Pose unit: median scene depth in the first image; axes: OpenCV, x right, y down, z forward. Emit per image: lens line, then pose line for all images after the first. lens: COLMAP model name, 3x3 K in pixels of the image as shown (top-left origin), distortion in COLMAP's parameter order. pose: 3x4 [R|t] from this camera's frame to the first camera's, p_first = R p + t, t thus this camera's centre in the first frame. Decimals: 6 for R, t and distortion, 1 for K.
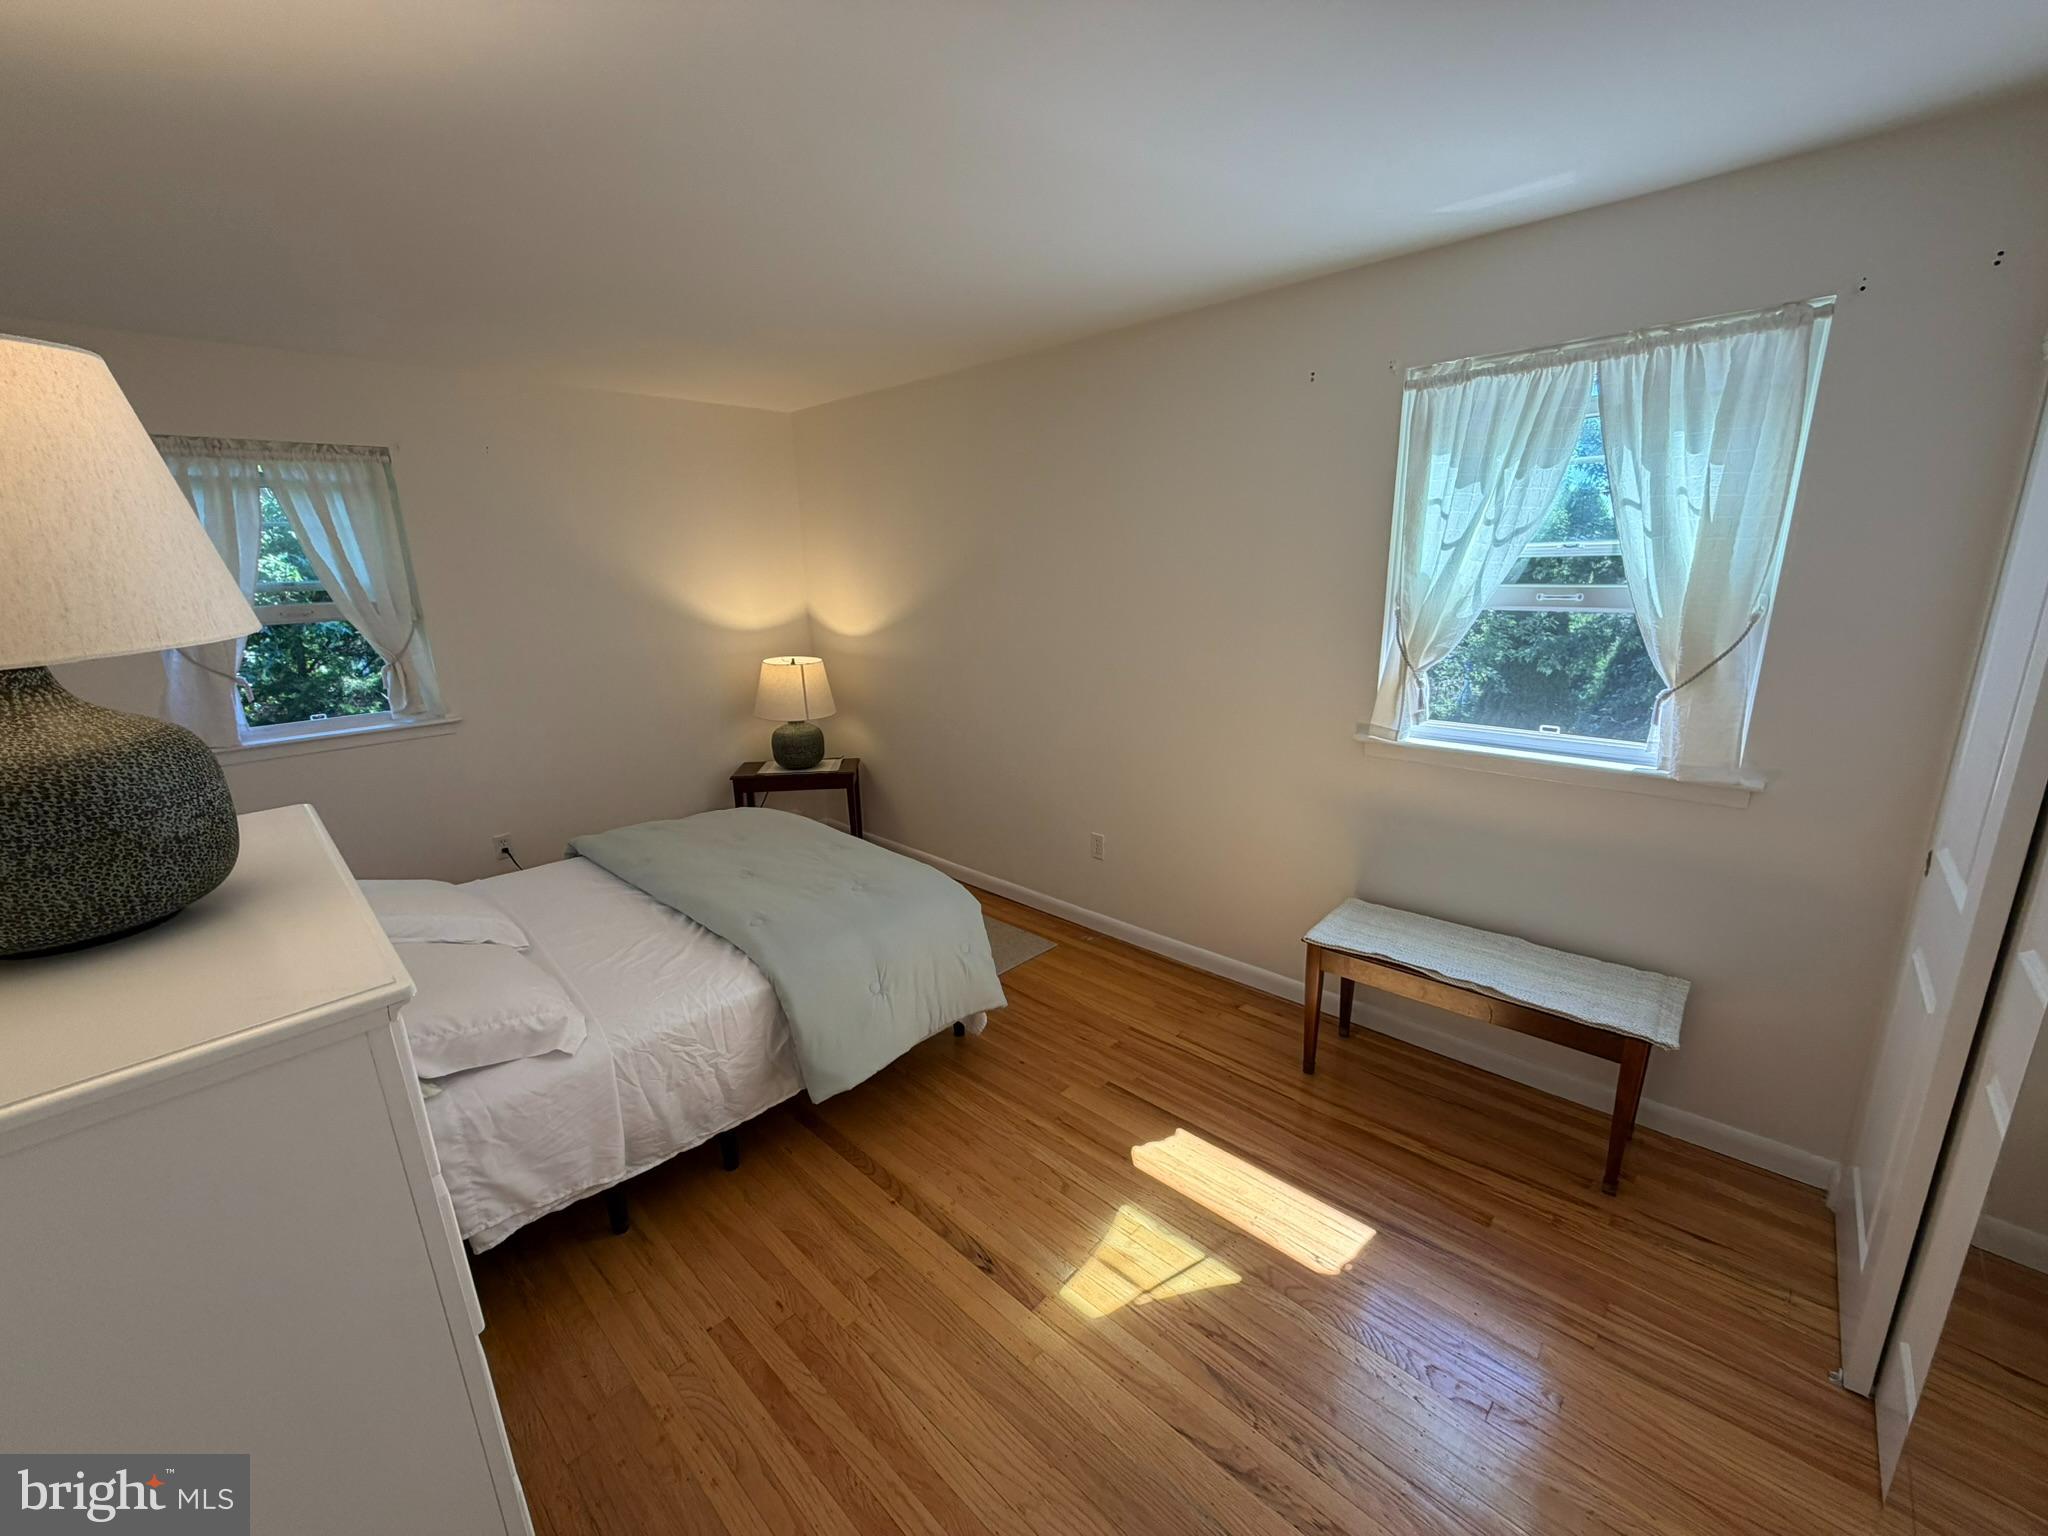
lens RADIAL K [[817.3, 0, 1021.3], [0, 817.3, 764.3], [0, 0, 1]] dist [0.000421, 0.000054]
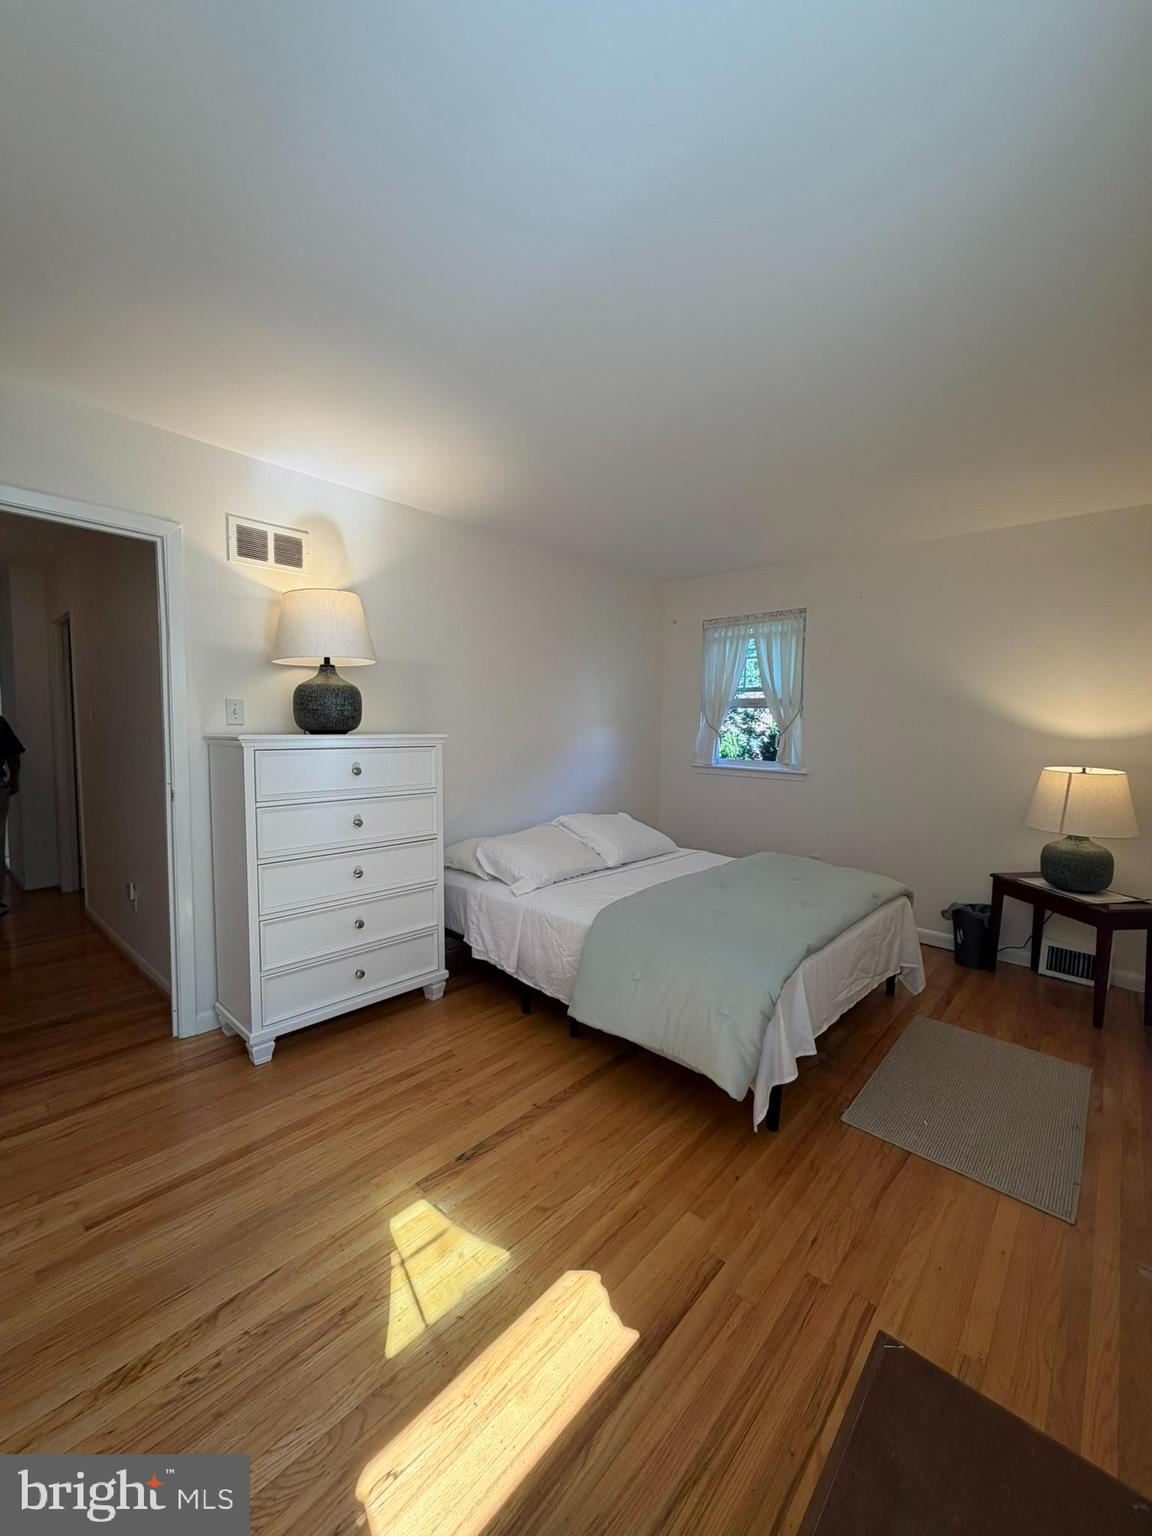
lens RADIAL K [[613.0, 0, 575.7], [0, 613.0, 763.0], [0, 0, 1]] dist [0.000421, 0.000054]
pose [[0.021390, 0.090719, -0.995647, 0.743592], [-0.261026, 0.961840, 0.082031, -0.088038], [0.965095, 0.258135, 0.044254, 0.839611]]
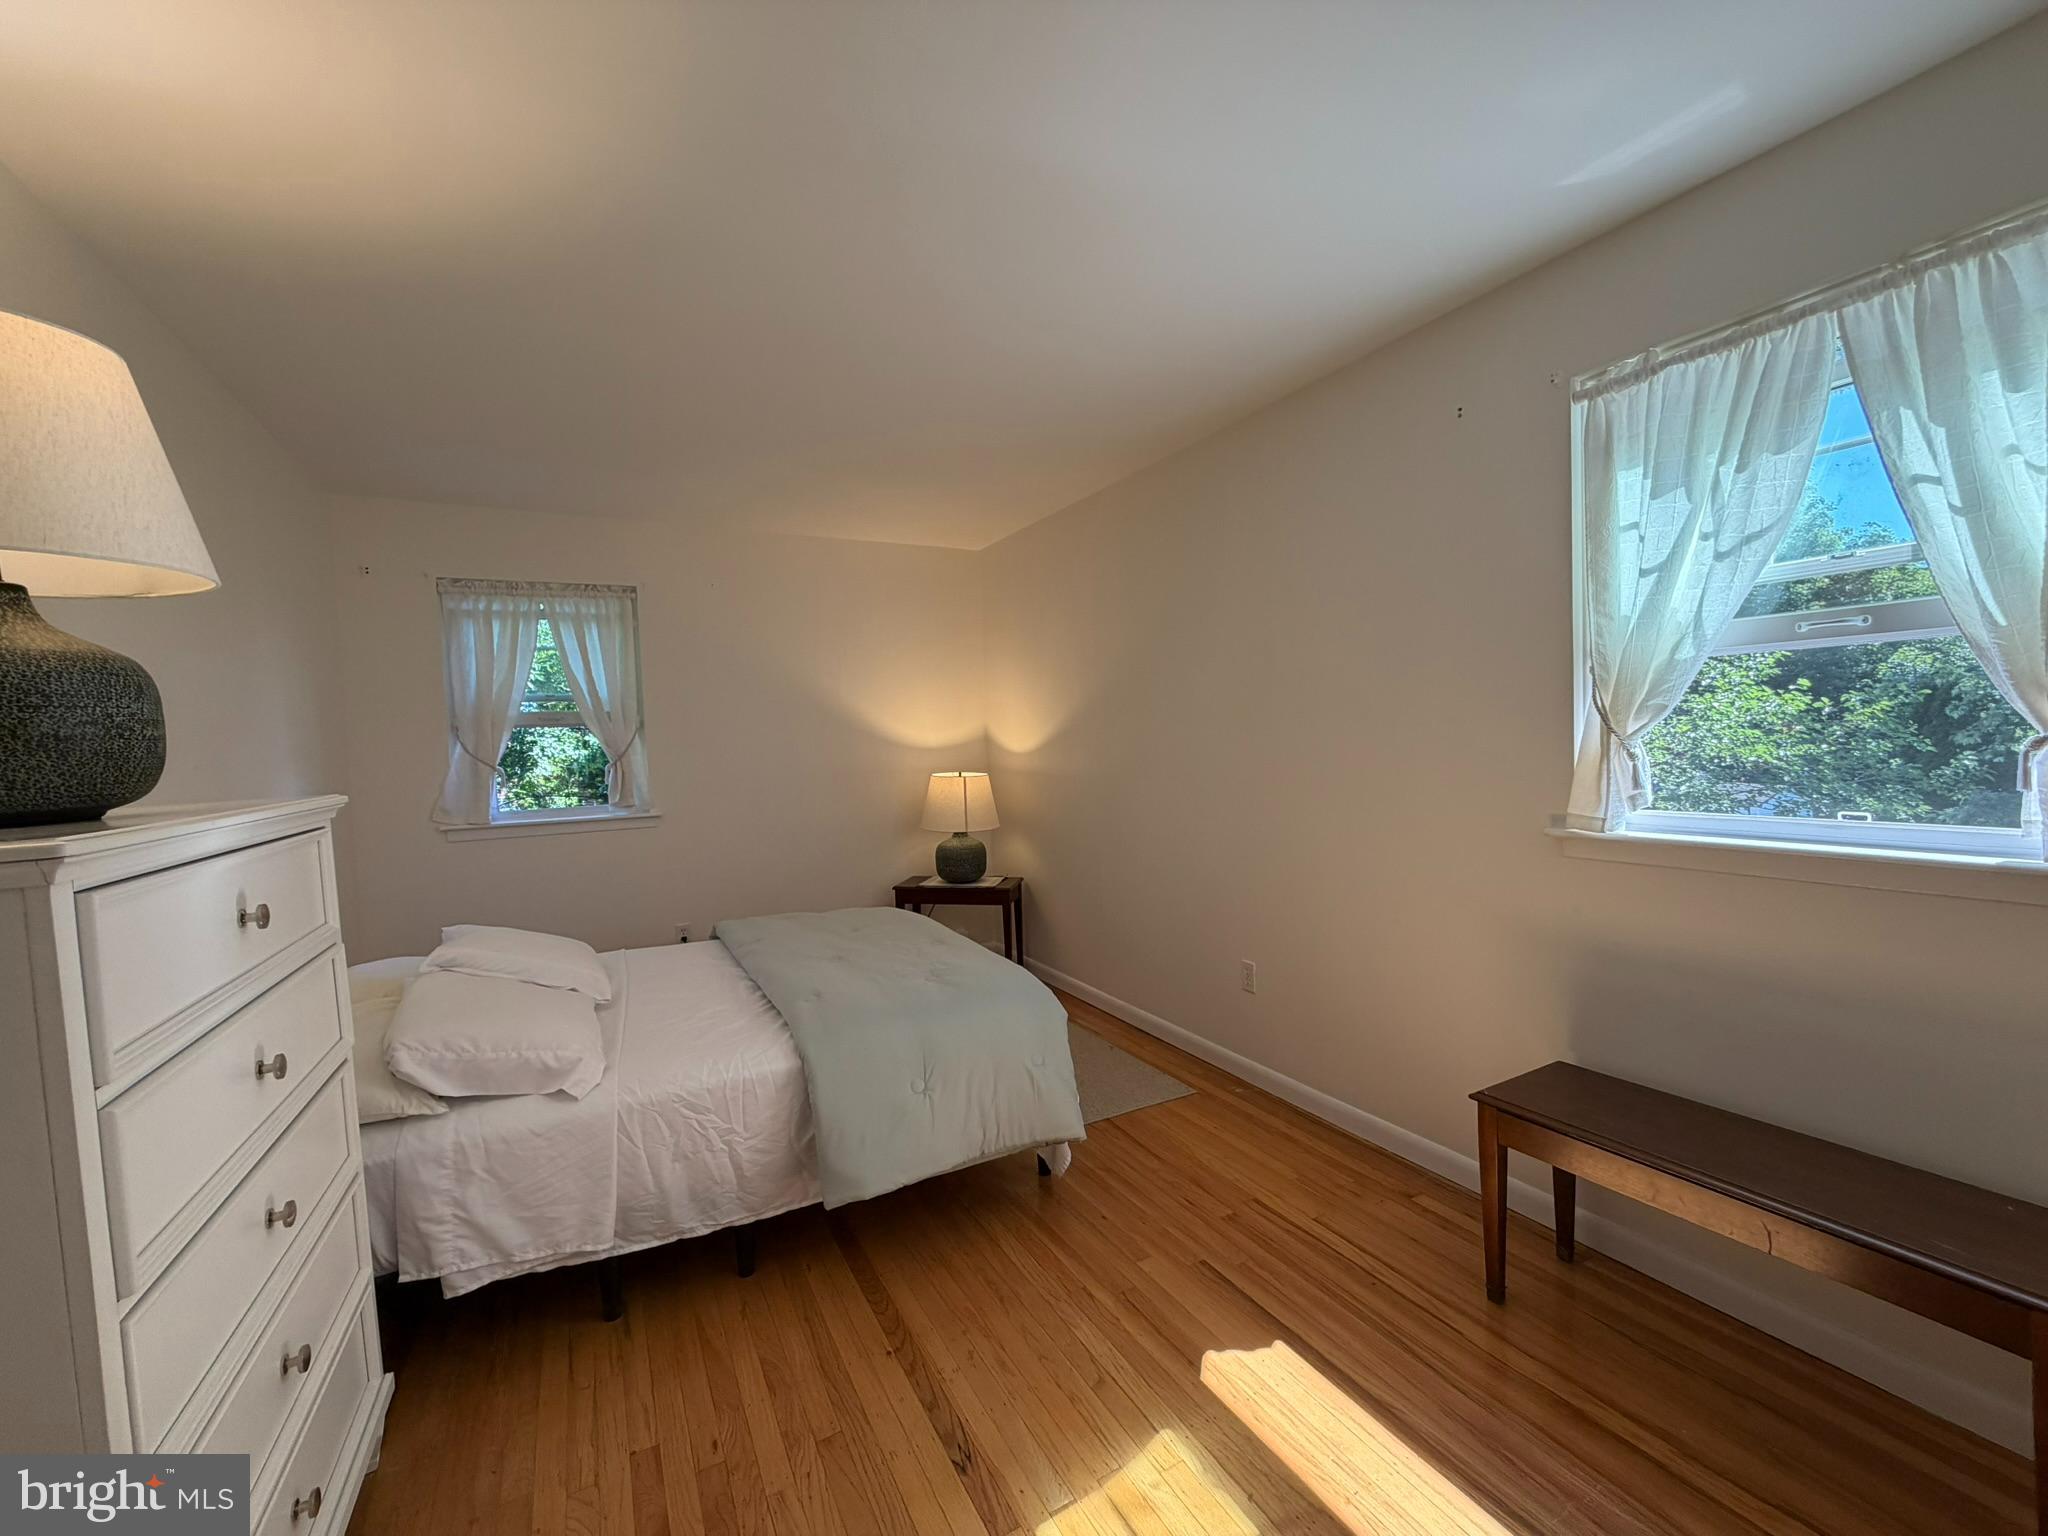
lens RADIAL K [[817.3, 0, 1021.7], [0, 817.3, 764.6], [0, 0, 1]] dist [0.000421, 0.000054]
pose [[0.950058, -0.000443, -0.312075, 0.216430], [-0.062800, 0.979271, -0.192575, 0.101935], [0.305691, 0.202556, 0.930336, 0.149267]]
